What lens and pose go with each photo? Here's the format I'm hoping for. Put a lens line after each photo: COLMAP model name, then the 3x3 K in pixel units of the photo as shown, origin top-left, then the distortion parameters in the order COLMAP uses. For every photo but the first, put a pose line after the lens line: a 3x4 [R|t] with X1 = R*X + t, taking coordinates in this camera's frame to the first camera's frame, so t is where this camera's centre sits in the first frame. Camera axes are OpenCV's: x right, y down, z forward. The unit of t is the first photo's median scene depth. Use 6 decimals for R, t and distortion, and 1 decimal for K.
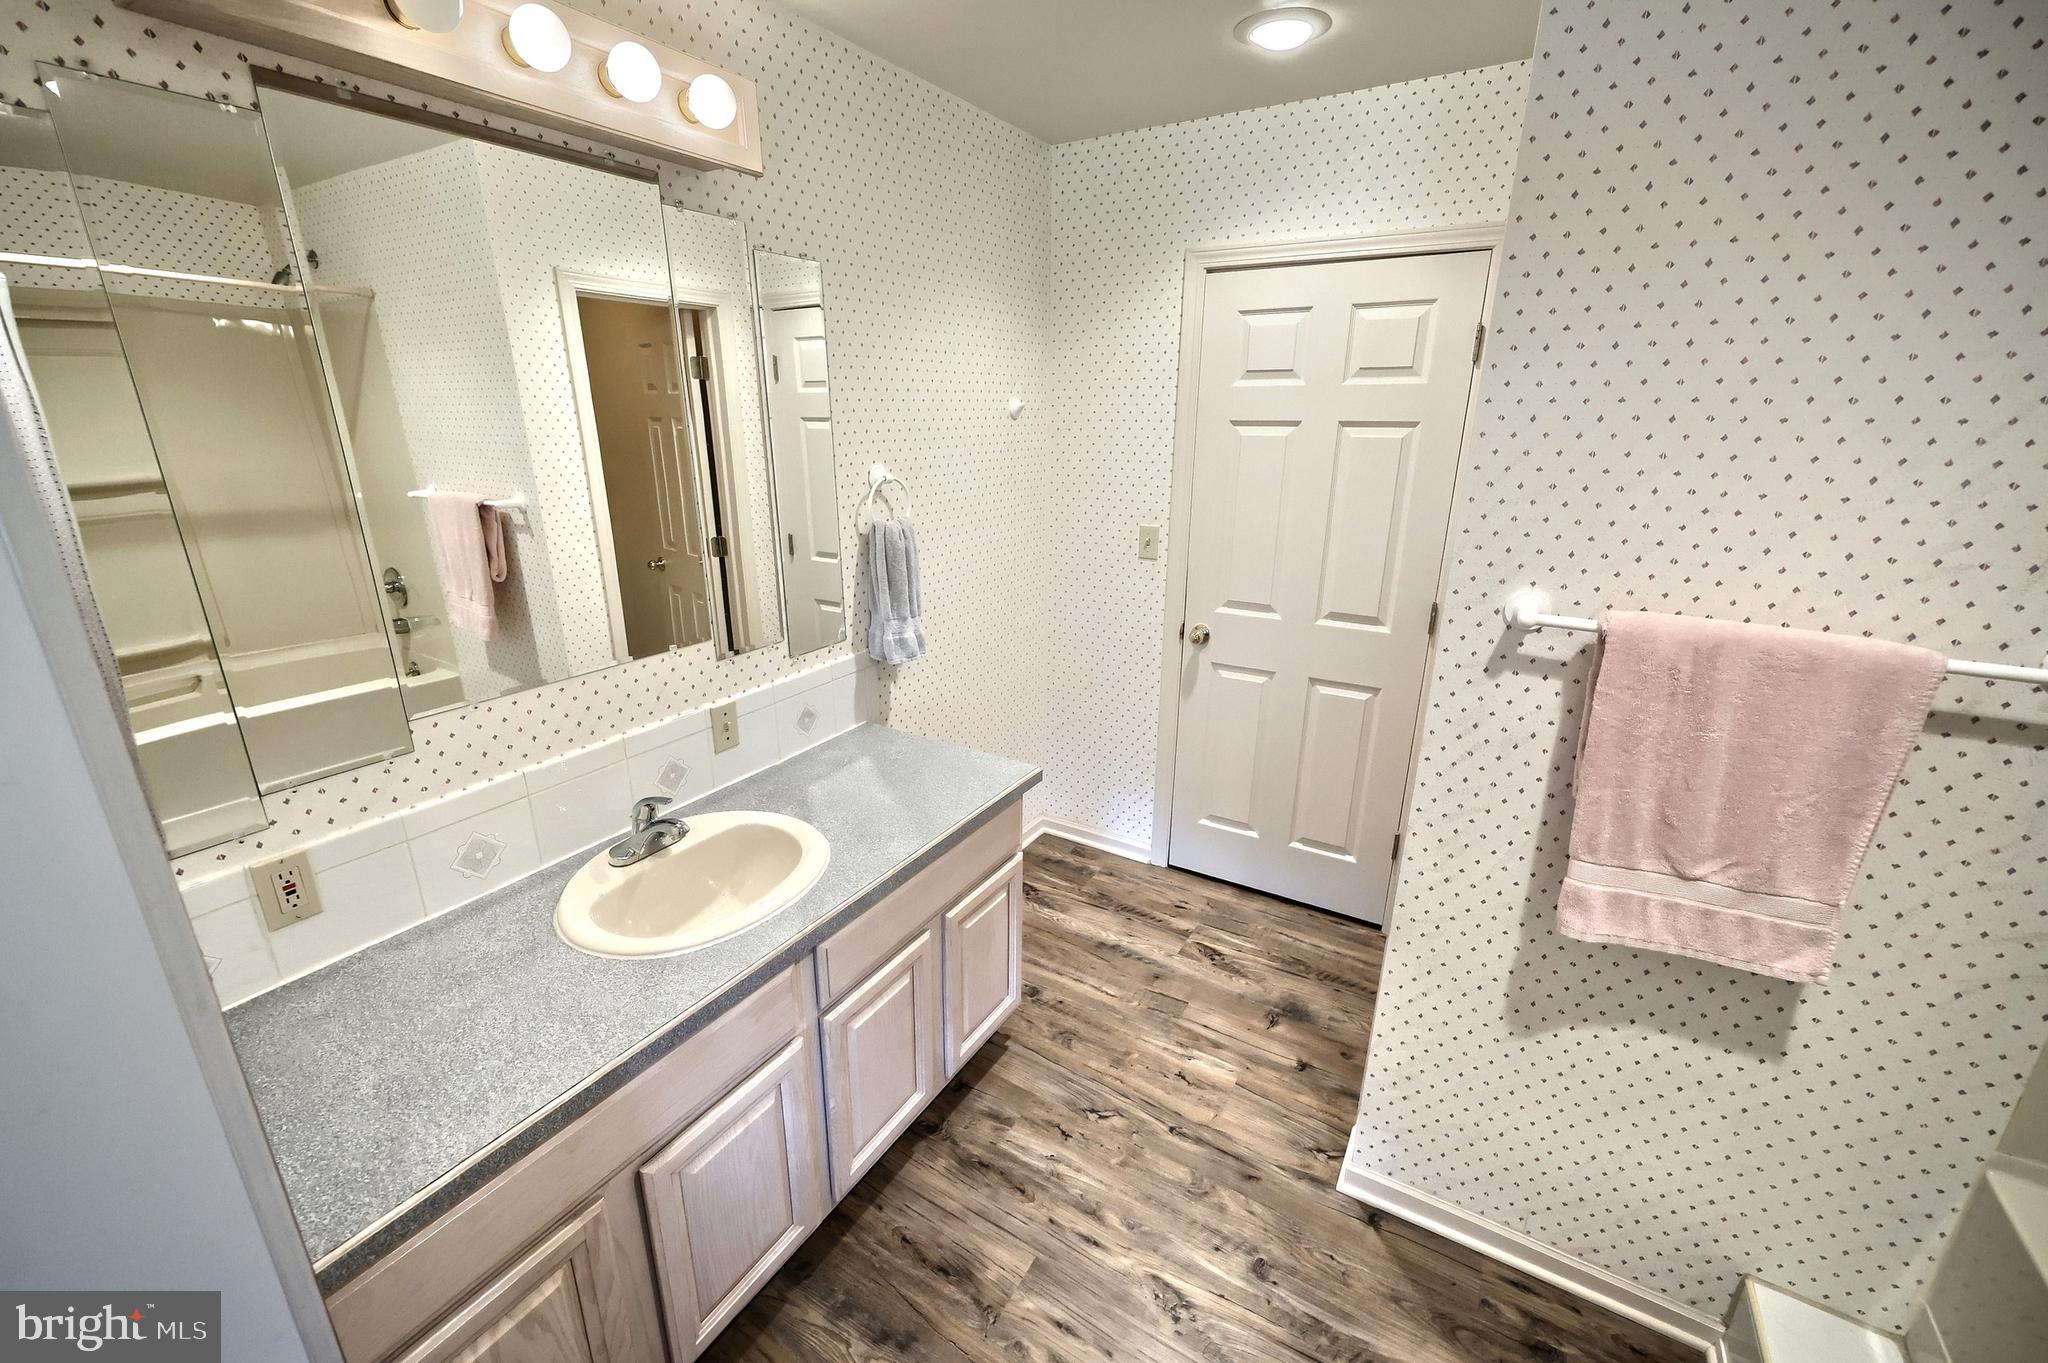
lens RADIAL K [[836.7, 0, 1016.3], [0, 836.7, 679.9], [0, 0, 1]] dist [0.003256, -0.000022]
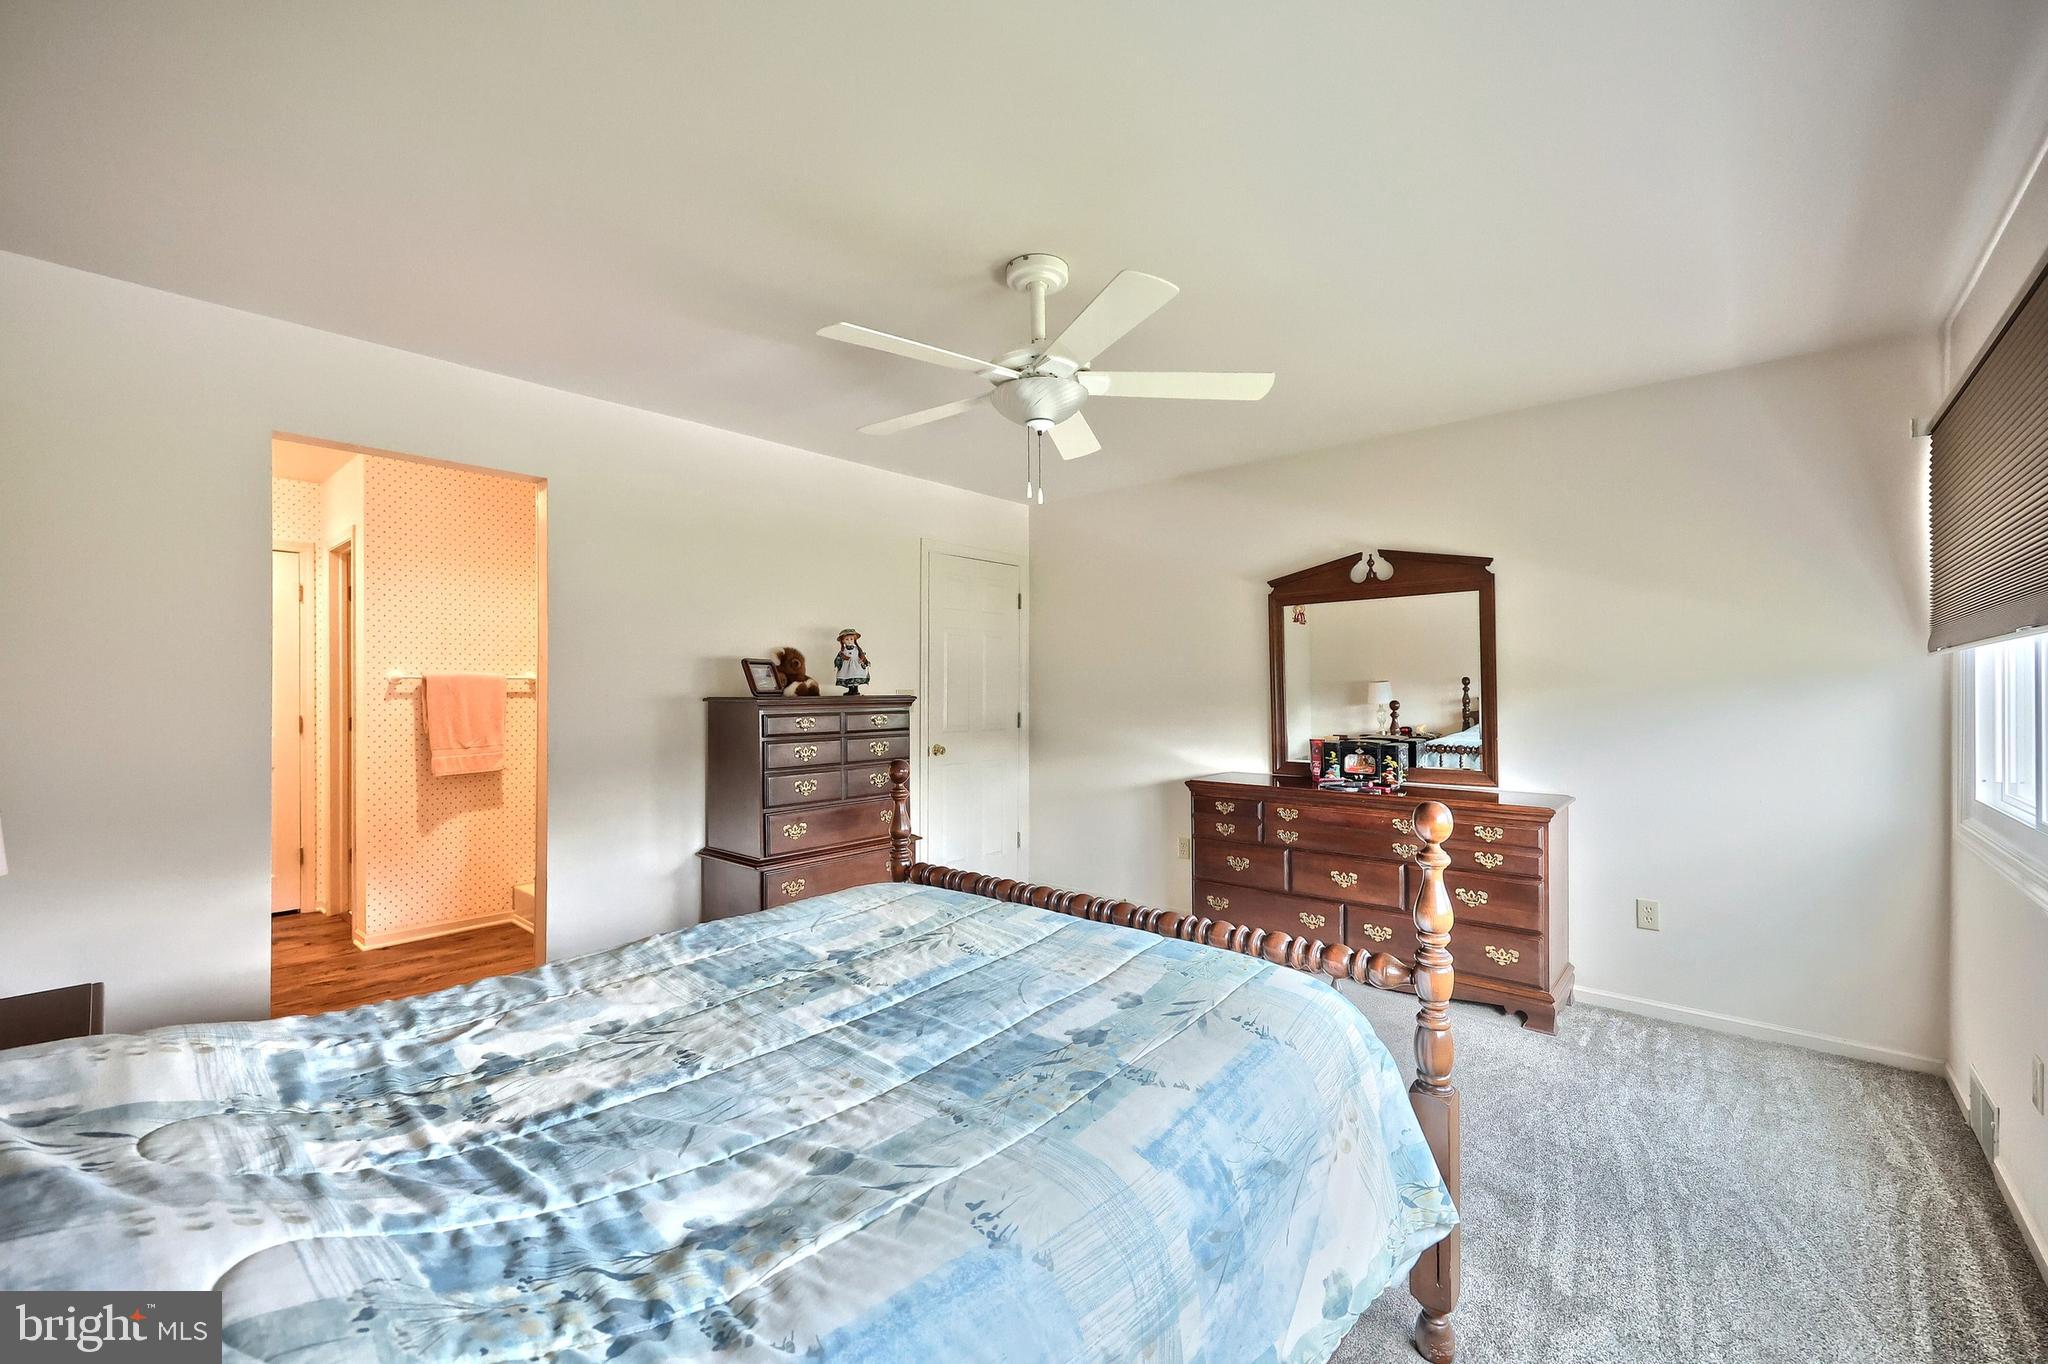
lens RADIAL K [[836.7, 0, 1019.2], [0, 836.7, 686.1], [0, 0, 1]] dist [0.003256, -0.000022]
pose [[0.167082, -0.008558, 0.985906, -1.934320], [0.310537, 0.949525, -0.044384, 0.758288], [-0.935762, 0.313576, 0.161306, -1.532333]]
